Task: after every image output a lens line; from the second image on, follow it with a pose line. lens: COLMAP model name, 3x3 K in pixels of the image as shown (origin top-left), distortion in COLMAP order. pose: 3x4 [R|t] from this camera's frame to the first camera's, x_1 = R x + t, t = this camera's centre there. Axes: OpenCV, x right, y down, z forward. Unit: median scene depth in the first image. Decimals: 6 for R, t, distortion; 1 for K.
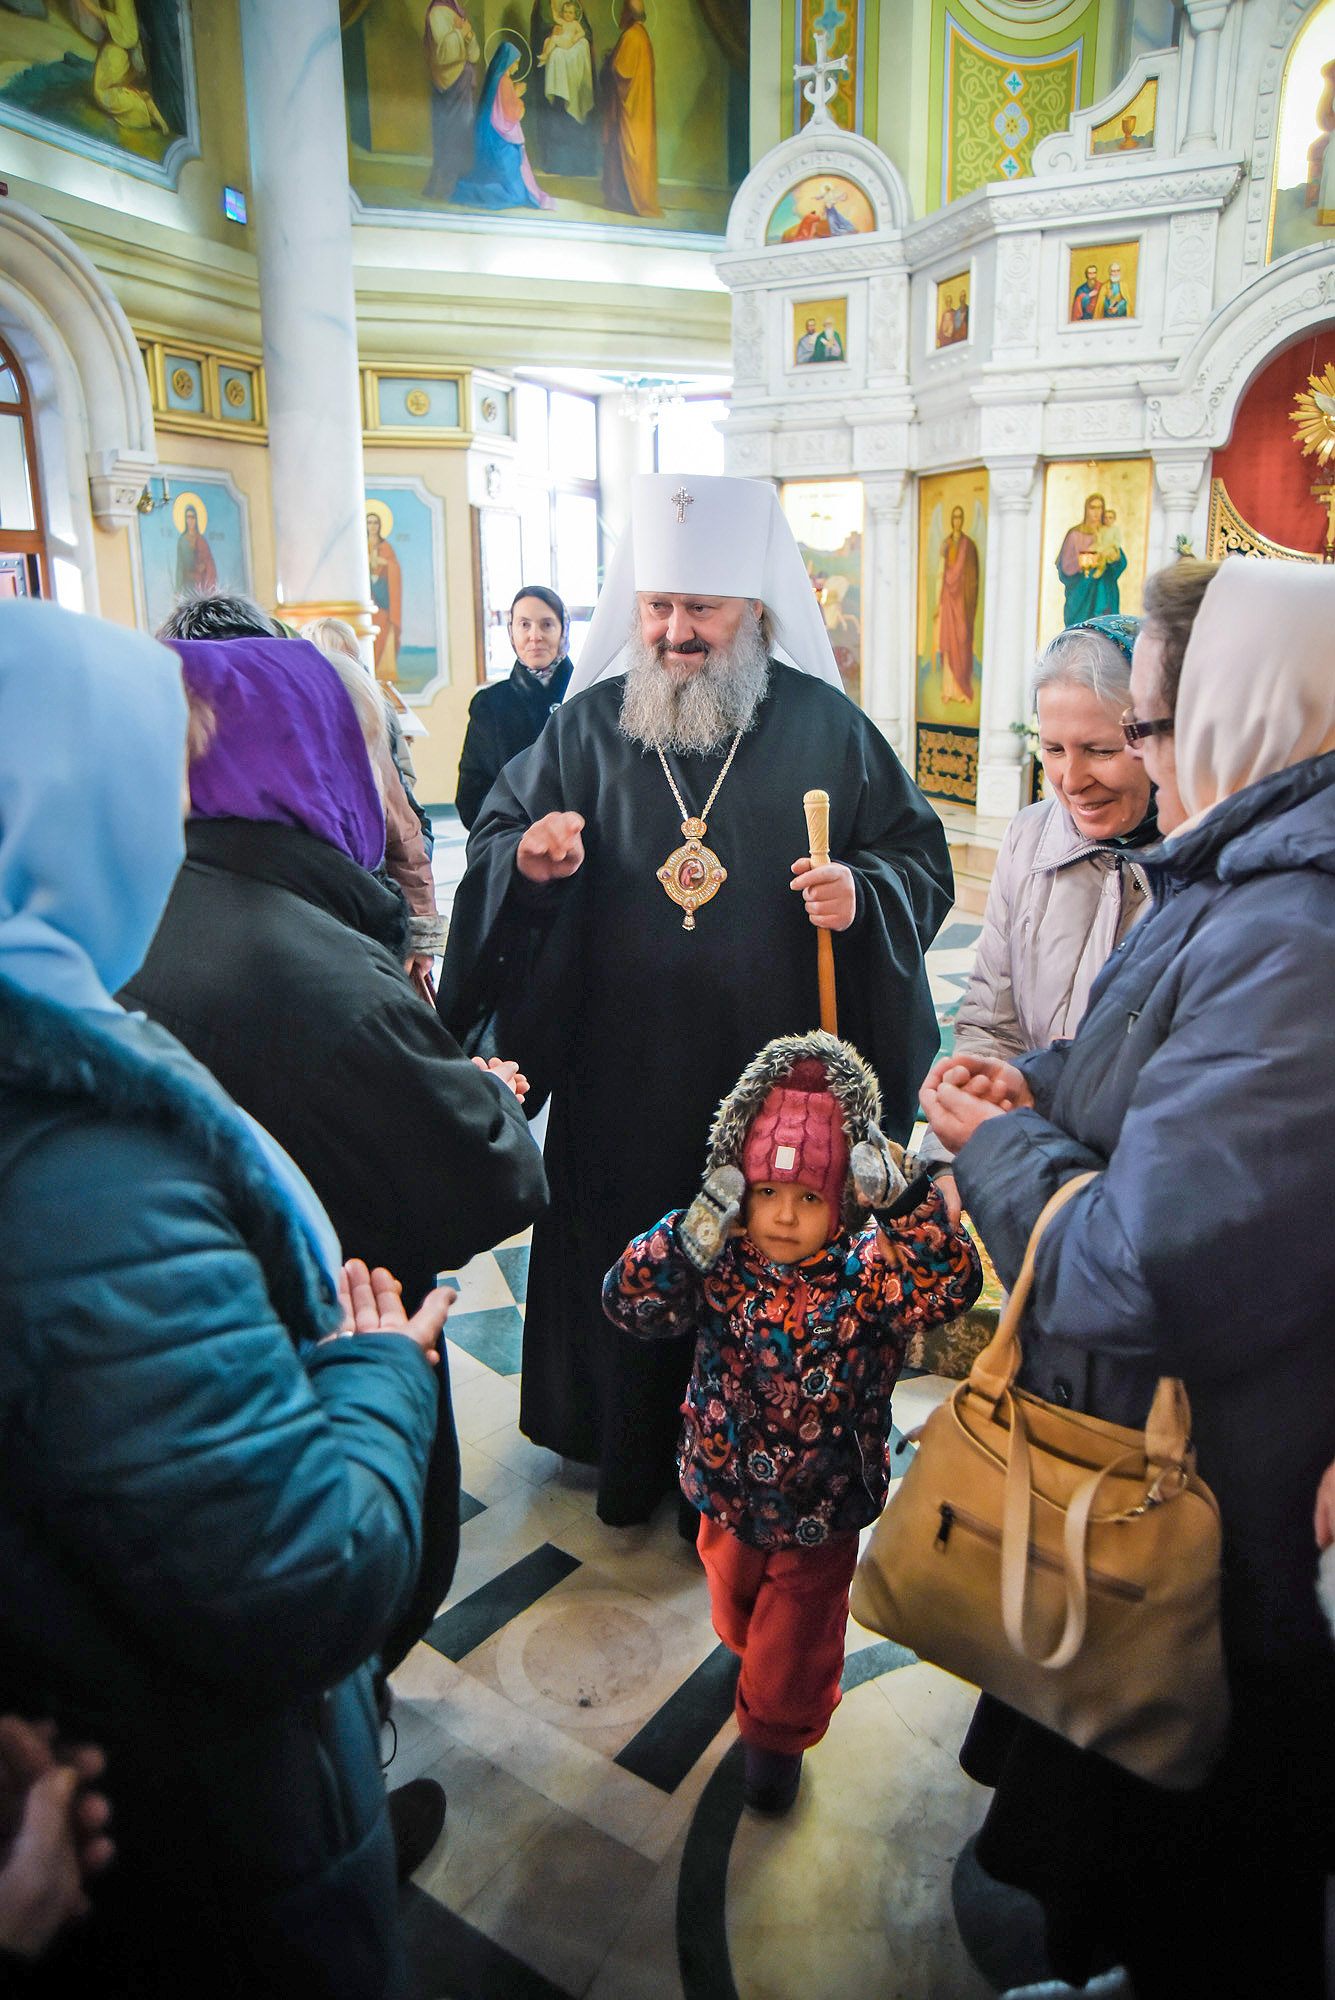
lens RADIAL K [[1312.9, 0, 666.6], [0, 1312.9, 1006.4], [0, 0, 1]] dist [-0.141167, 0.080743]
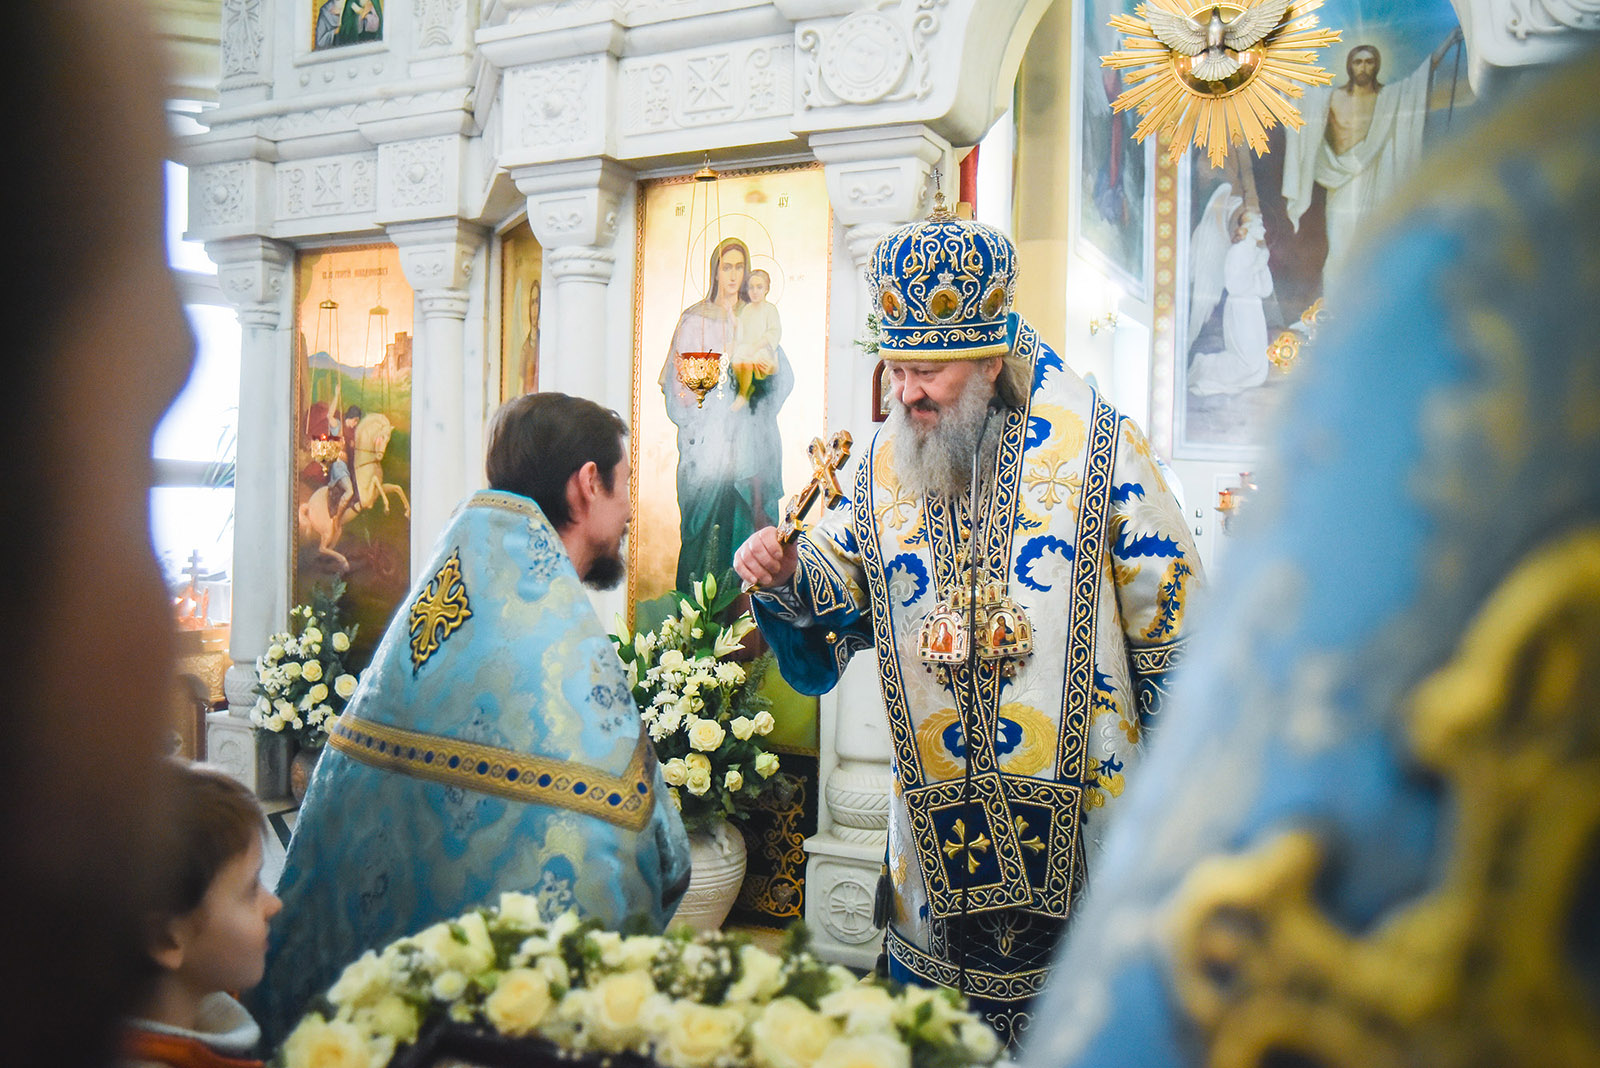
lens RADIAL K [[1382.8, 0, 799.0], [0, 1382.8, 531.7], [0, 0, 1]] dist [-0.105082, 0.074195]
pose [[0.999144, 0.031847, 0.026398, 0.315556], [-0.023888, 0.965225, -0.260328, -0.146103], [-0.033771, 0.259475, 0.965159, 0.472202]]
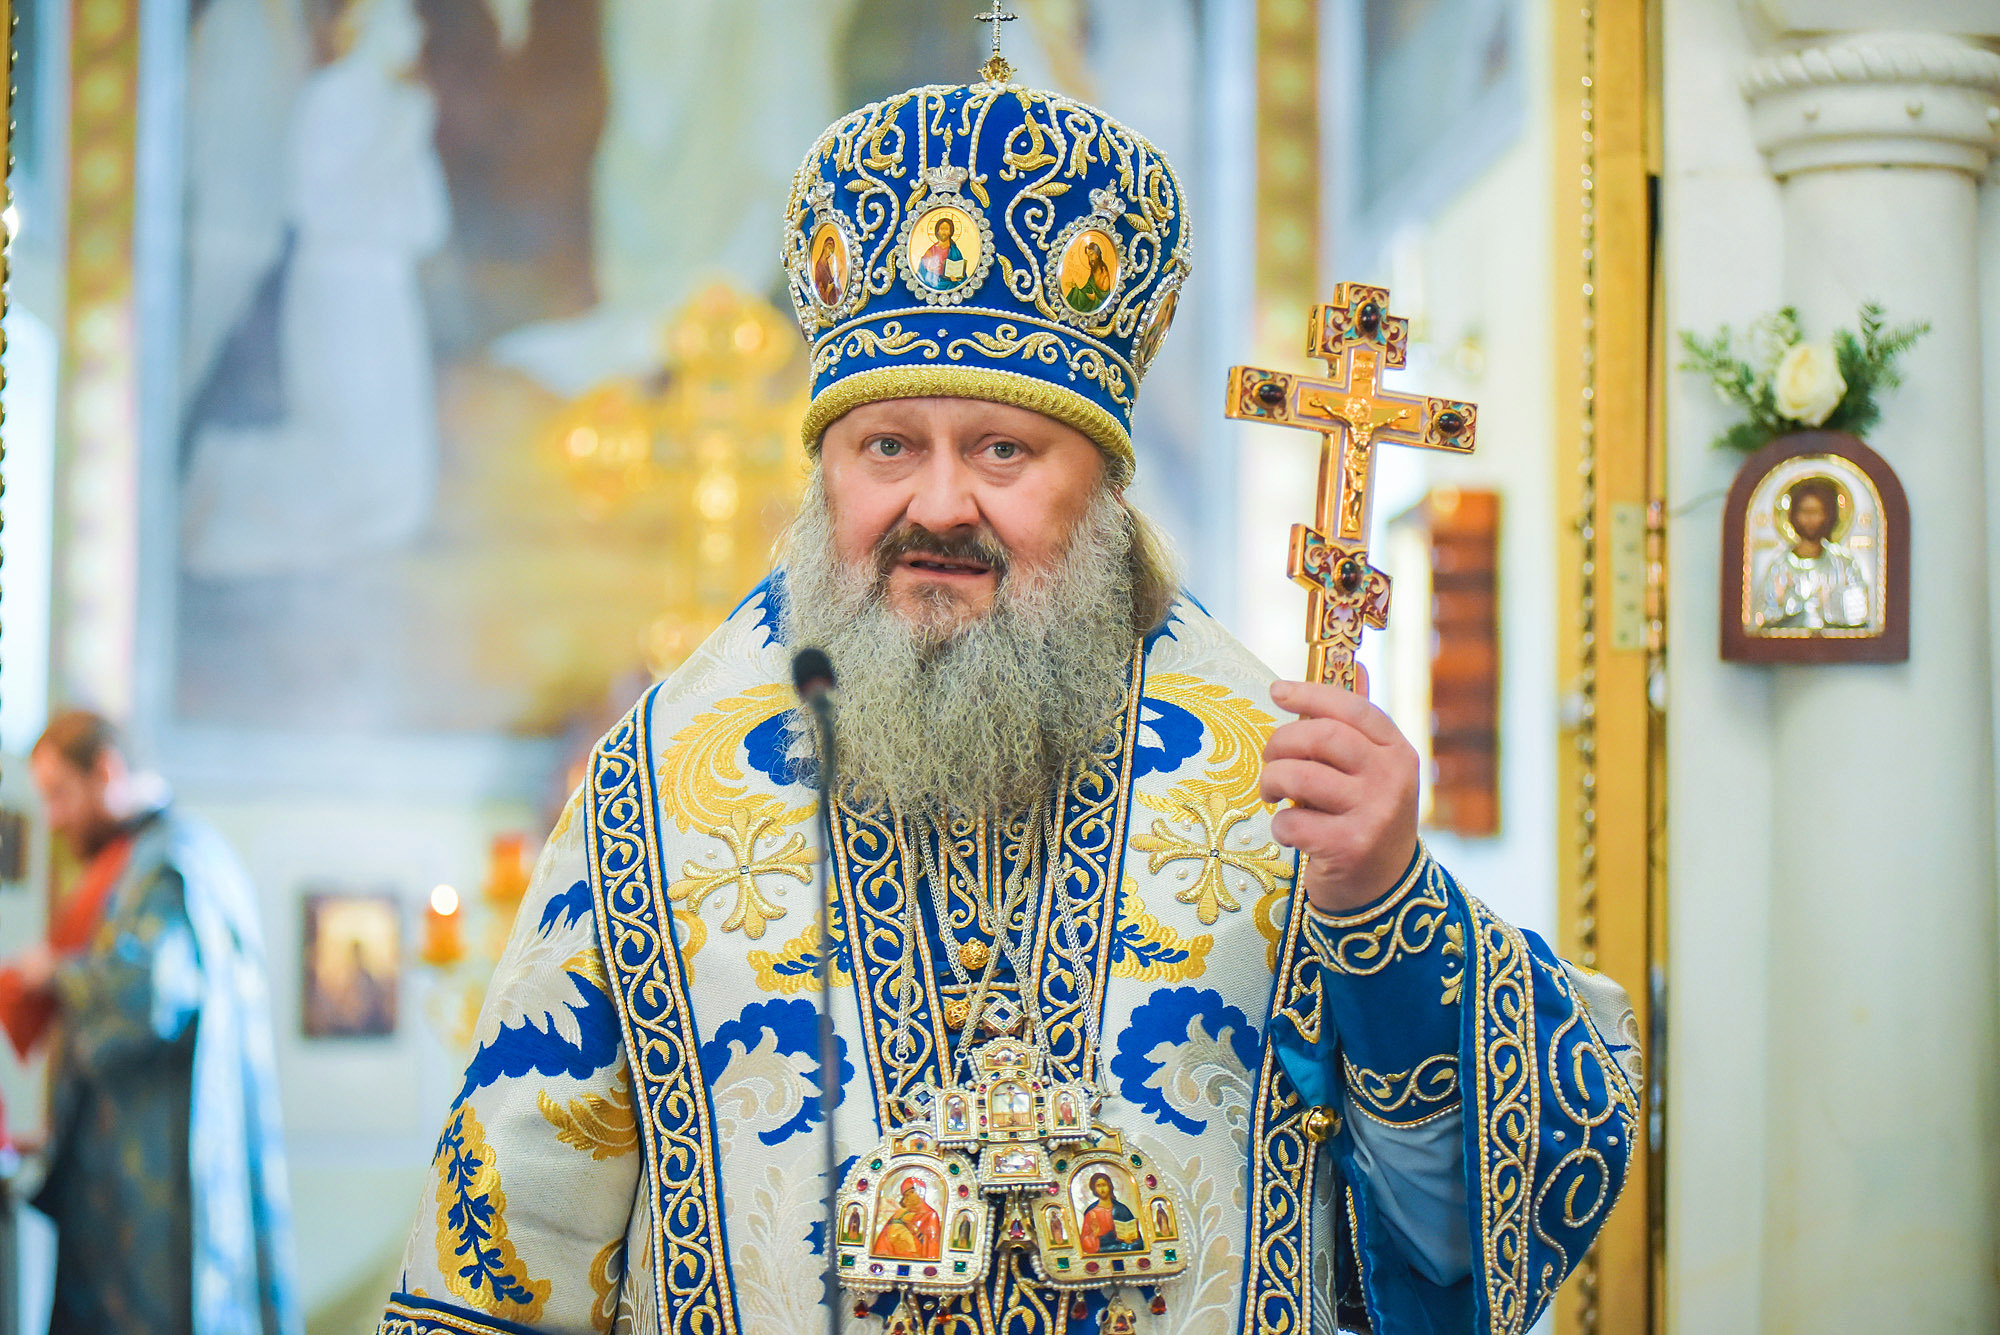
lens RADIAL K [[4904.2, 0, 1000.7], [0, 4904.2, 669.4], [0, 0, 1]] dist [-0.191658, 0.000000]
pose [[0.862861, 0.045384, 0.503400, 0.231635], [0.127999, 0.943875, -0.304493, -0.146286], [-0.488966, 0.327169, 0.808624, 0.470519]]
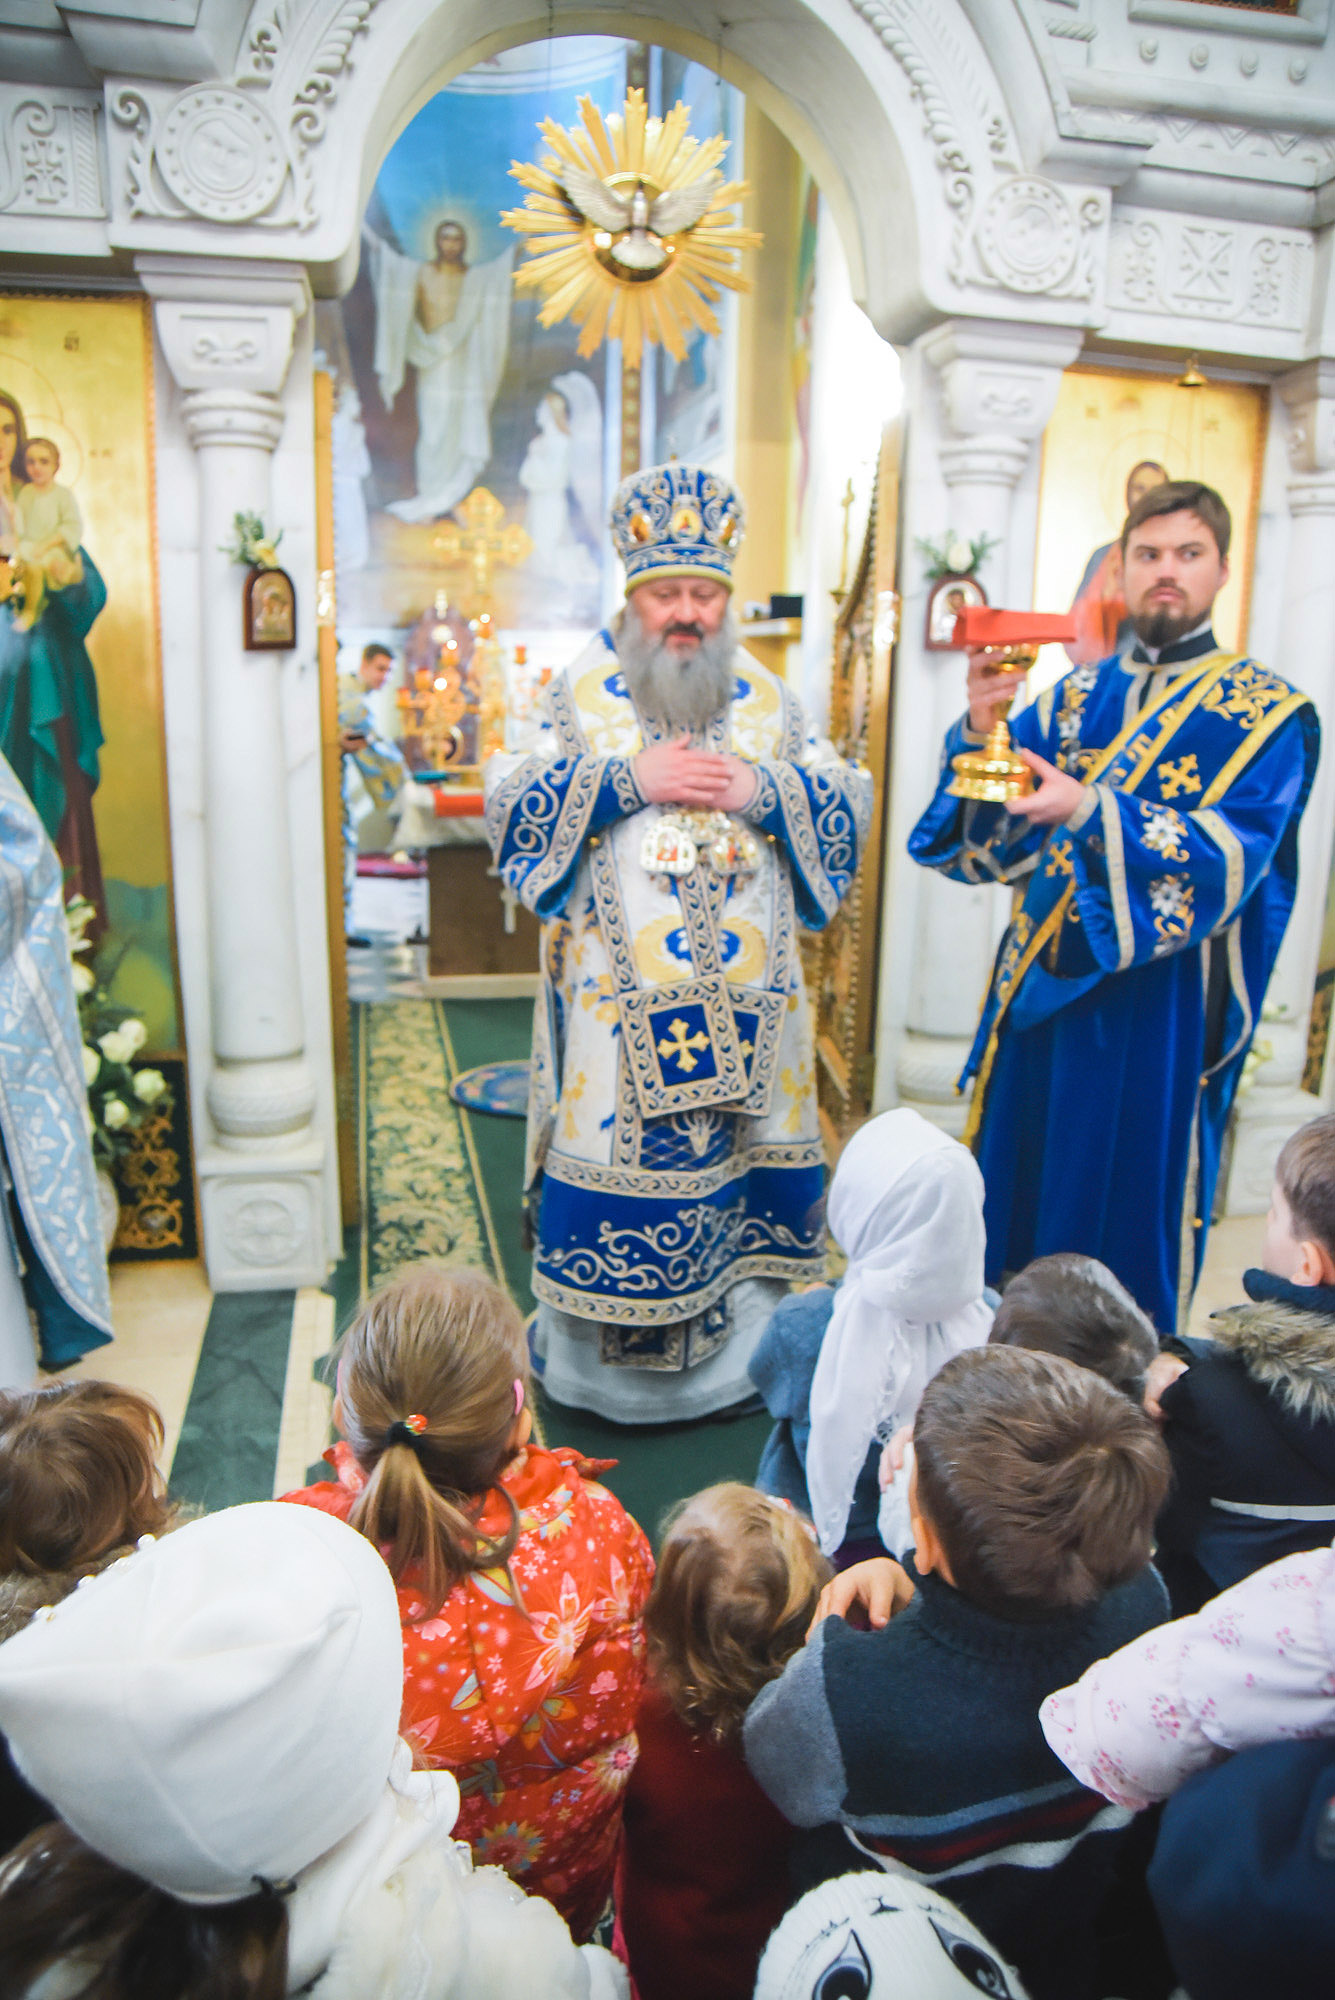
lens RADIAL K [[1312.9, 0, 678.7], [0, 1312.9, 1006.6], [0, 0, 1]] dist [-0.141167, 0.080743]
pose [[0.779875, -0.124879, 0.613352, 0.228044], [0.147039, 0.989026, 0.014406, -0.191826], [-0.608420, 0.078952, 0.789678, 0.564866]]
